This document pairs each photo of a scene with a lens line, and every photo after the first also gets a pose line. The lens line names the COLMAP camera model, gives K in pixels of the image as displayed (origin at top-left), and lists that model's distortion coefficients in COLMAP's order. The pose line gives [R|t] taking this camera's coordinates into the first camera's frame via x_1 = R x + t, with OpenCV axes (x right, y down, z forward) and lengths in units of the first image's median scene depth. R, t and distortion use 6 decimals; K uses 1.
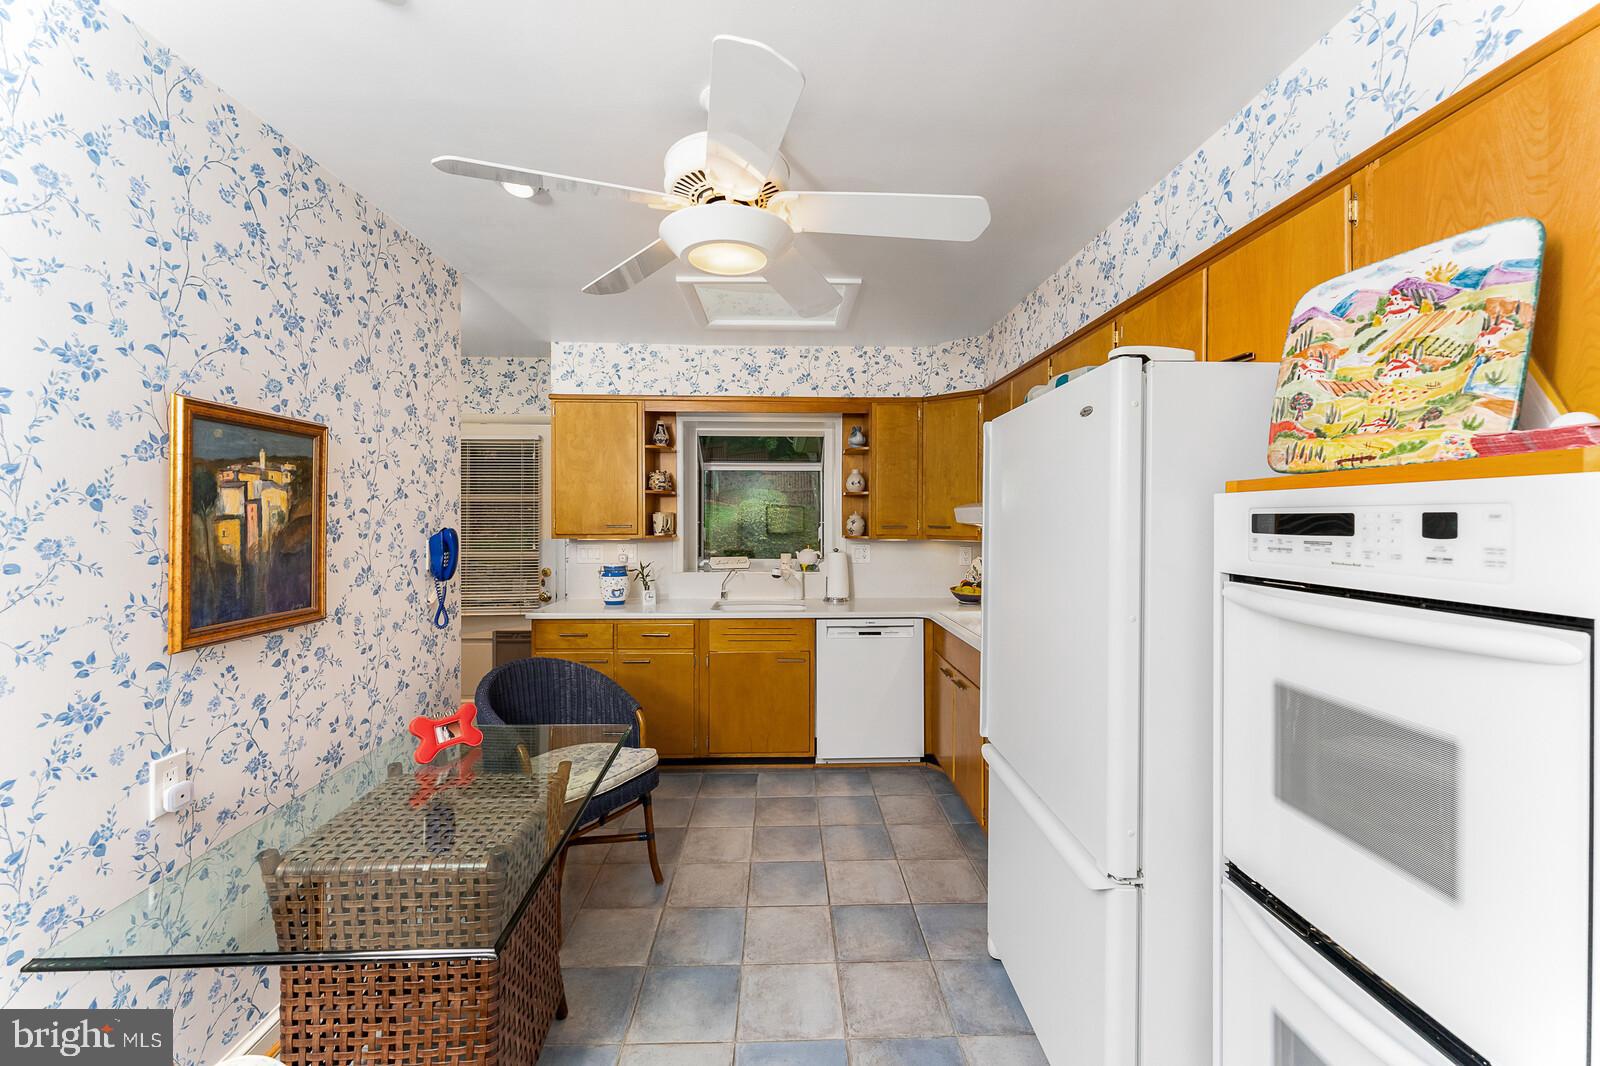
lens RADIAL K [[644.2, 0, 827.6], [0, 644.2, 527.4], [0, 0, 1]] dist [-0.016010, -0.000220]
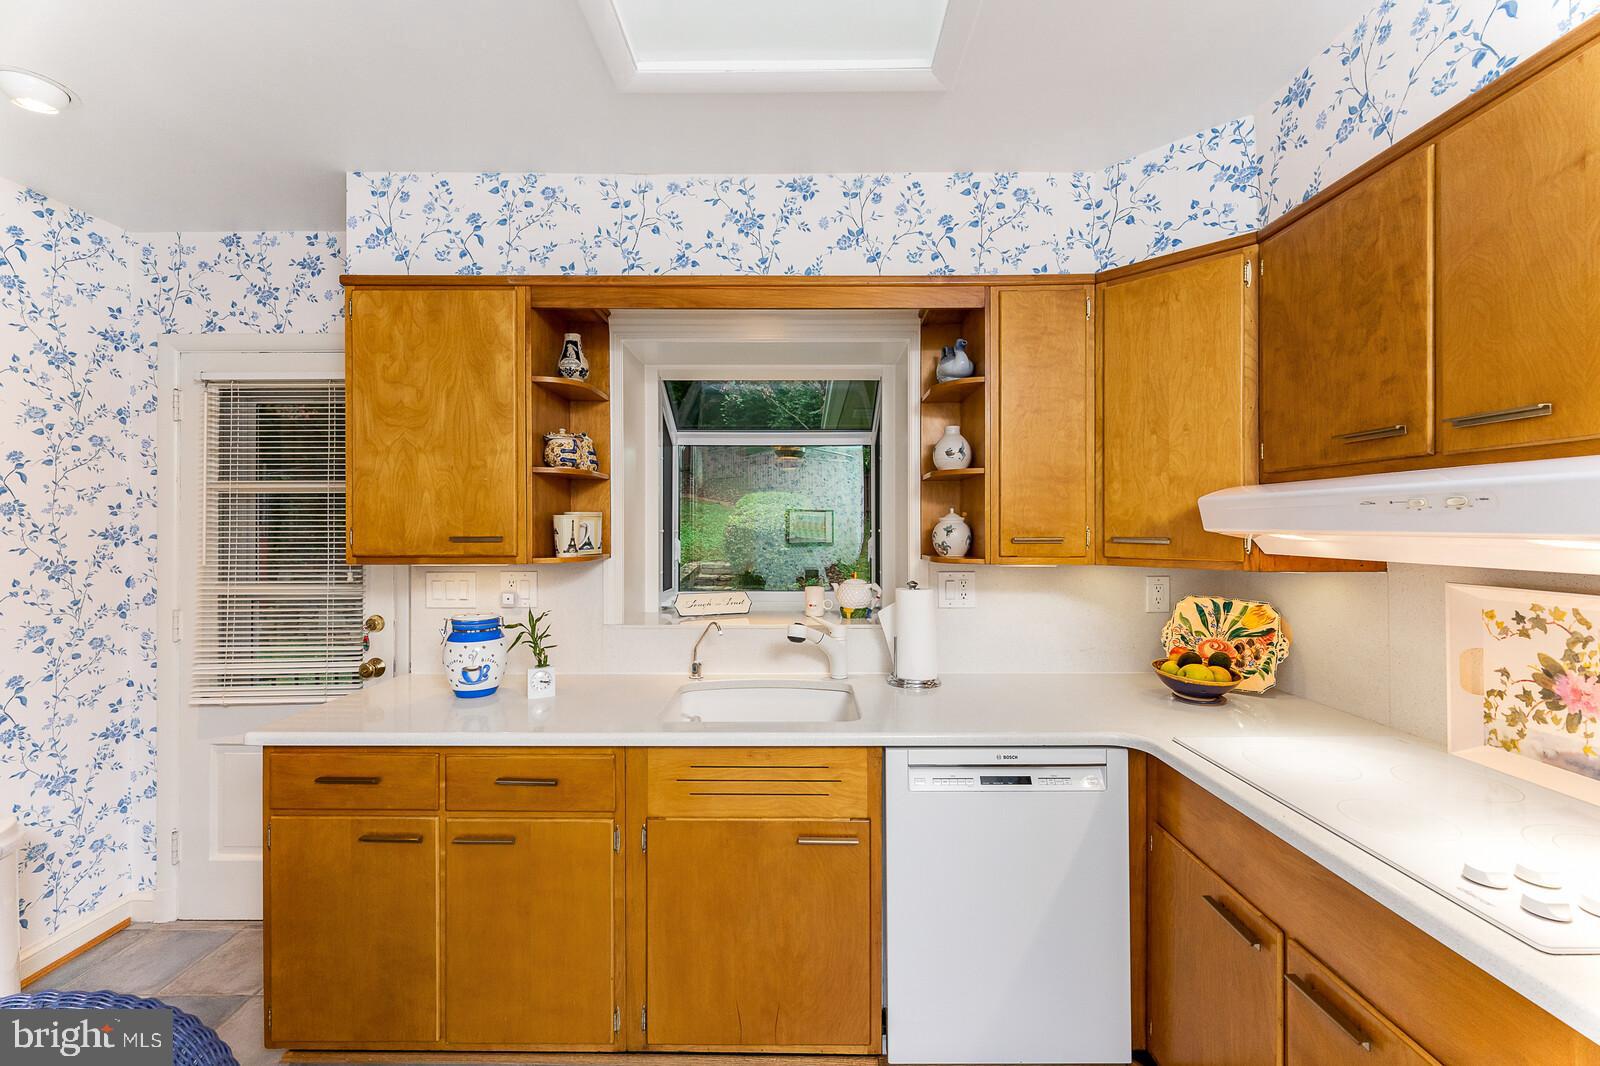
lens RADIAL K [[644.2, 0, 792.8], [0, 644.2, 524.2], [0, 0, 1]] dist [-0.016010, -0.000220]
pose [[0.996087, -0.002491, -0.088346, -0.038441], [0.001961, 0.999980, -0.006093, -0.009864], [0.088360, 0.005896, 0.996071, 0.506385]]
